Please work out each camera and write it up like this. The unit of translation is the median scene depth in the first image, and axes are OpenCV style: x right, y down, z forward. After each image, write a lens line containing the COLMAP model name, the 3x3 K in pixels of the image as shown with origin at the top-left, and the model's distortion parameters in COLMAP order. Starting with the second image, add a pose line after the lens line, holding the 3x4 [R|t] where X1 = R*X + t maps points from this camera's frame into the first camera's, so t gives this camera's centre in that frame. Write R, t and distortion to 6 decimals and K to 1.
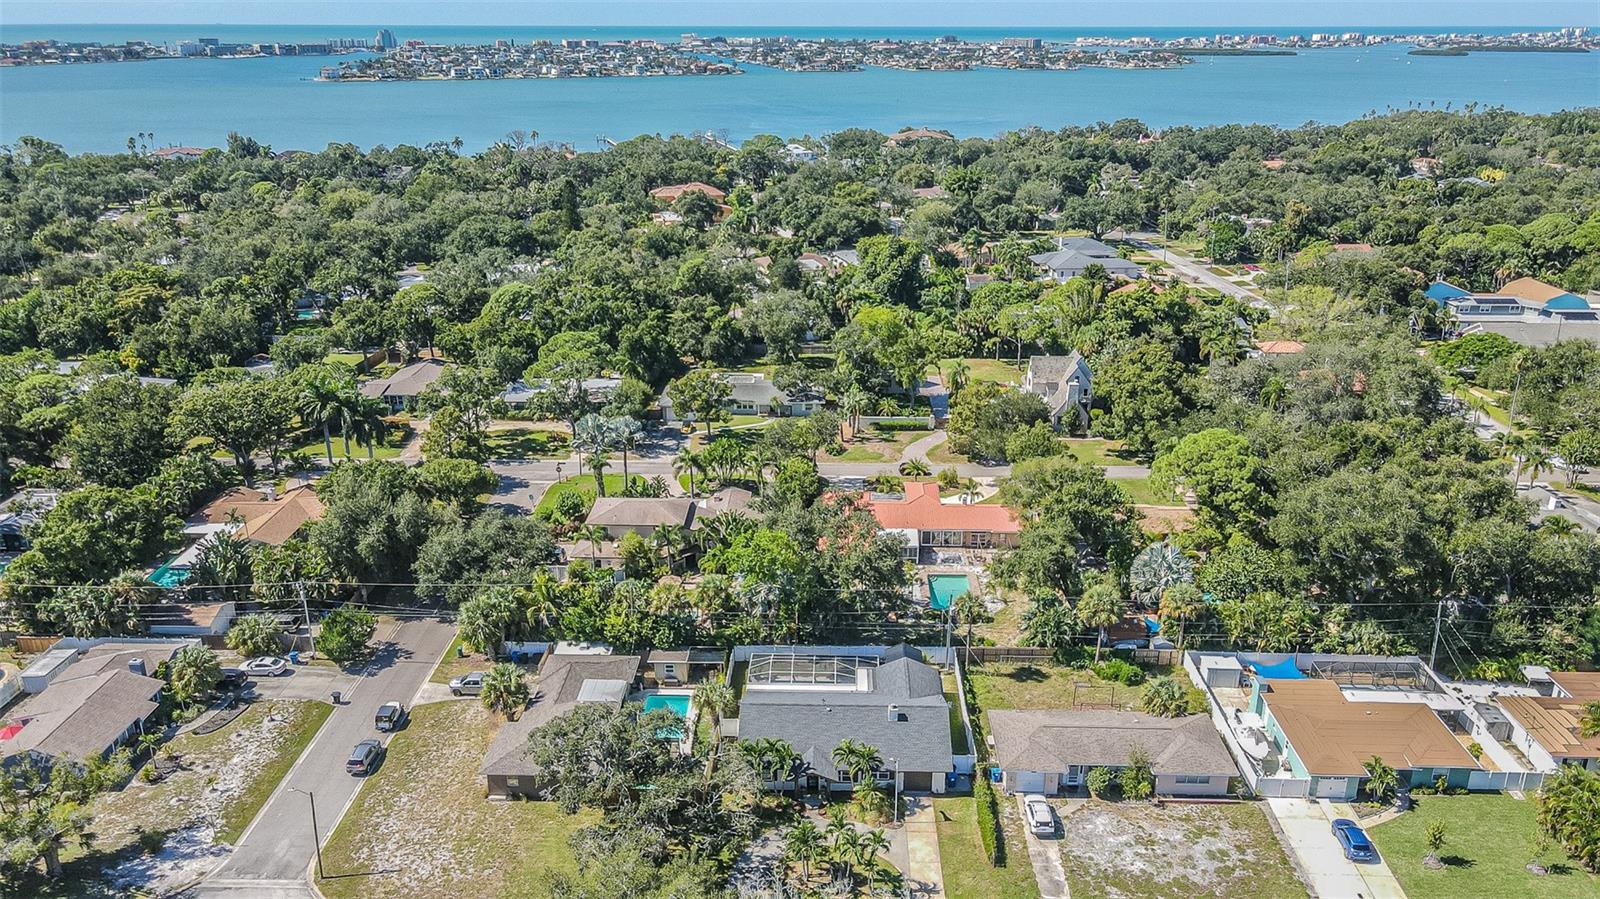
lens RADIAL K [[1175.0, 0, 800.0], [0, 1175.0, 449.5], [0, 0, 1]] dist [0.010250, 0.002723]
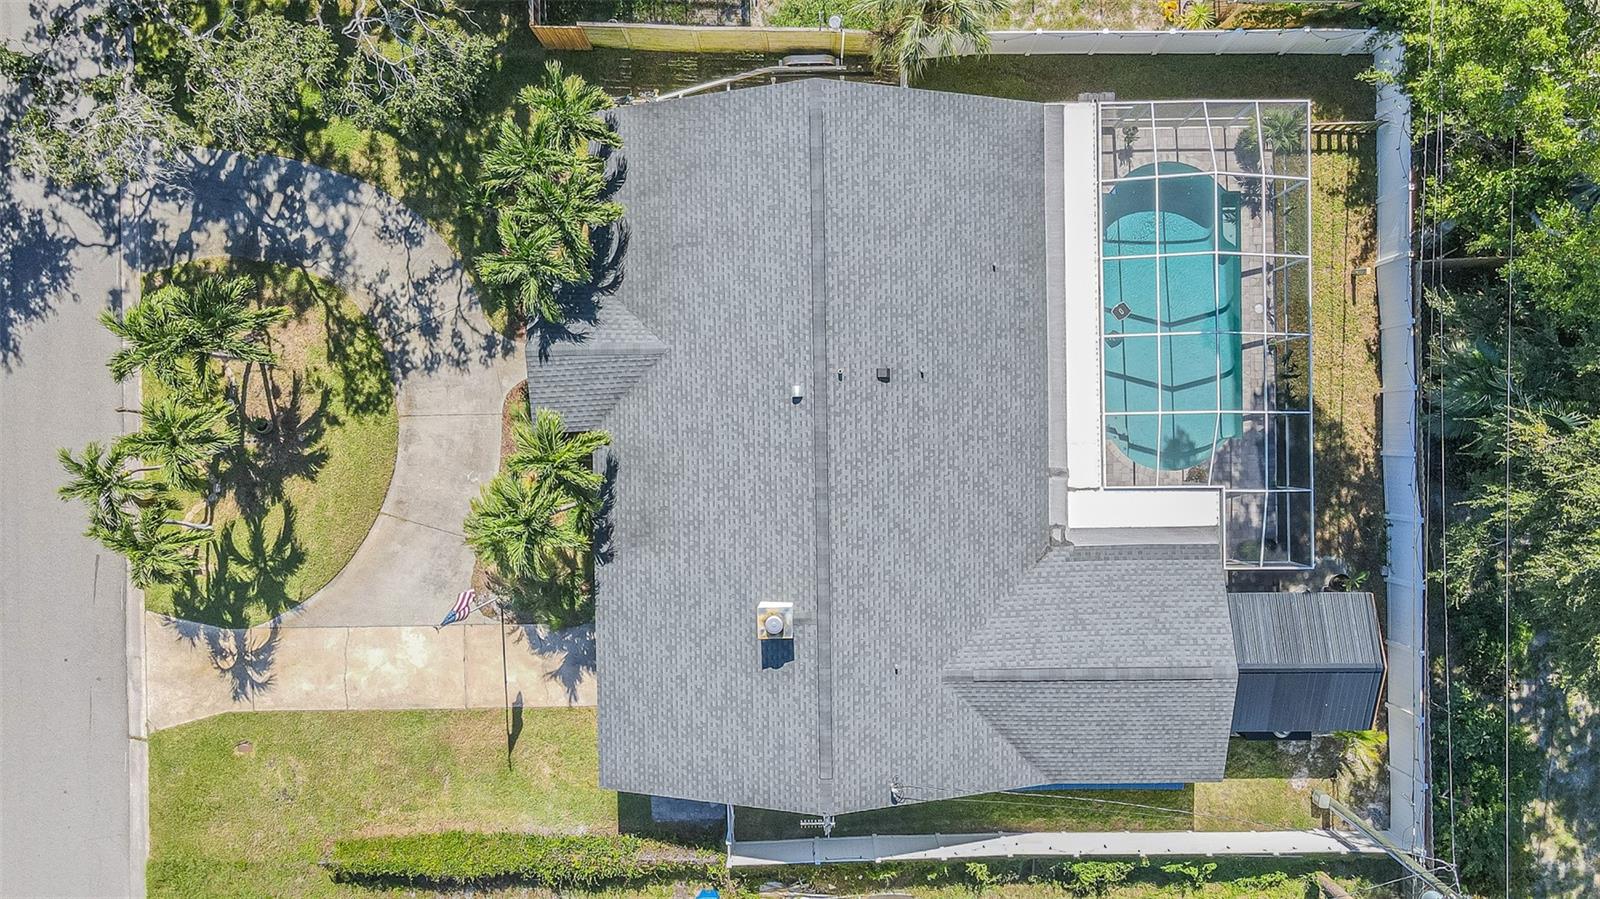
lens RADIAL K [[1175.0, 0, 800.0], [0, 1175.0, 449.5], [0, 0, 1]] dist [0.010250, 0.002723]
pose [[0.046246, 0.998887, 0.009300, 0.016073], [-0.330206, 0.006500, 0.943886, -0.020704], [0.942775, -0.046722, 0.330139, 0.414251]]
